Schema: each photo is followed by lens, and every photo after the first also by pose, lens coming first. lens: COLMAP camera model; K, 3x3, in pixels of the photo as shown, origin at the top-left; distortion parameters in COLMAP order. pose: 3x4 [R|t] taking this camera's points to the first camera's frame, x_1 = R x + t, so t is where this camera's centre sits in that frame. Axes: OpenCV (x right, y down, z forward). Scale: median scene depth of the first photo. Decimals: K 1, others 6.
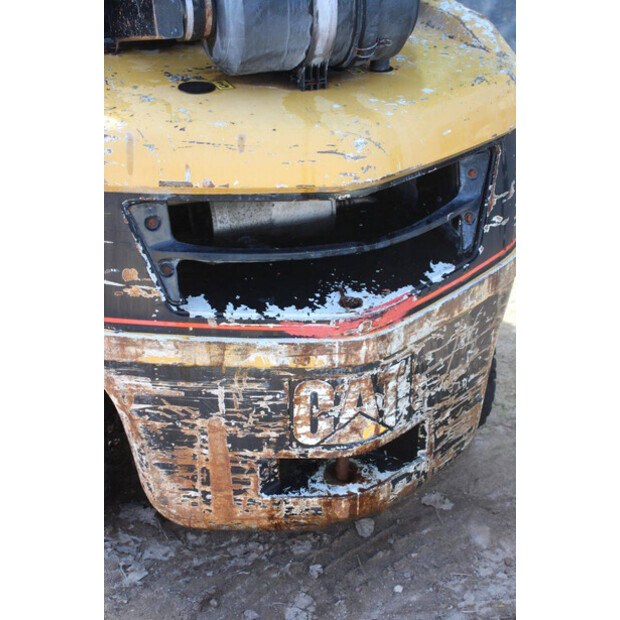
lens RADIAL K [[1104.8, 0, 313.5], [0, 1104.8, 306.7], [0, 0, 1]] dist [0.161639, 0.000000]
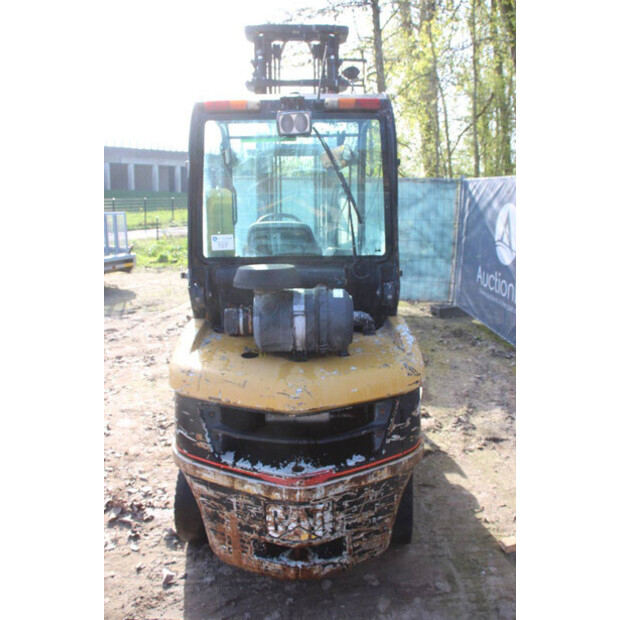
lens RADIAL K [[511.0, 0, 314.5], [0, 511.0, 307.7], [0, 0, 1]] dist [-0.147819, 0.110393]
pose [[0.931099, 0.071354, -0.357721, 0.349741], [-0.158000, 0.962800, -0.219206, -0.085096], [0.328773, 0.260622, 0.907736, 0.111928]]
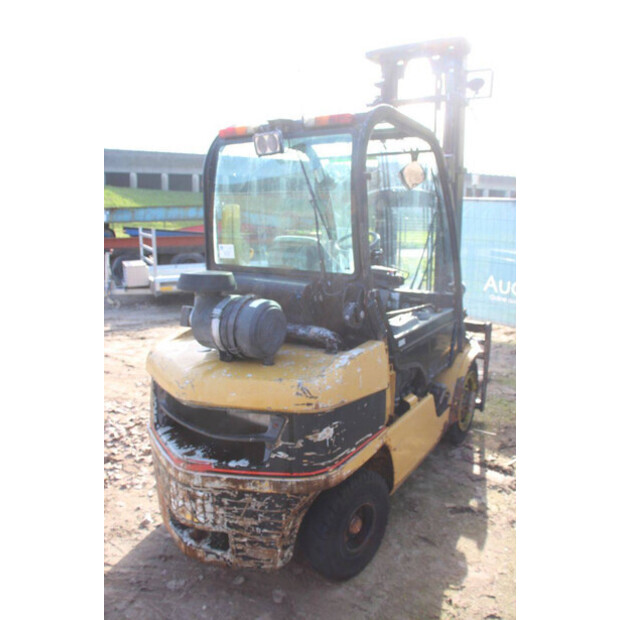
lens RADIAL K [[511.0, 0, 322.6], [0, 511.0, 309.5], [0, 0, 1]] dist [-0.147819, 0.110393]
pose [[0.560131, 0.154821, -0.813808, 0.913754], [-0.384215, 0.918882, -0.089638, -0.269125], [0.733916, 0.362887, 0.574179, 0.497377]]
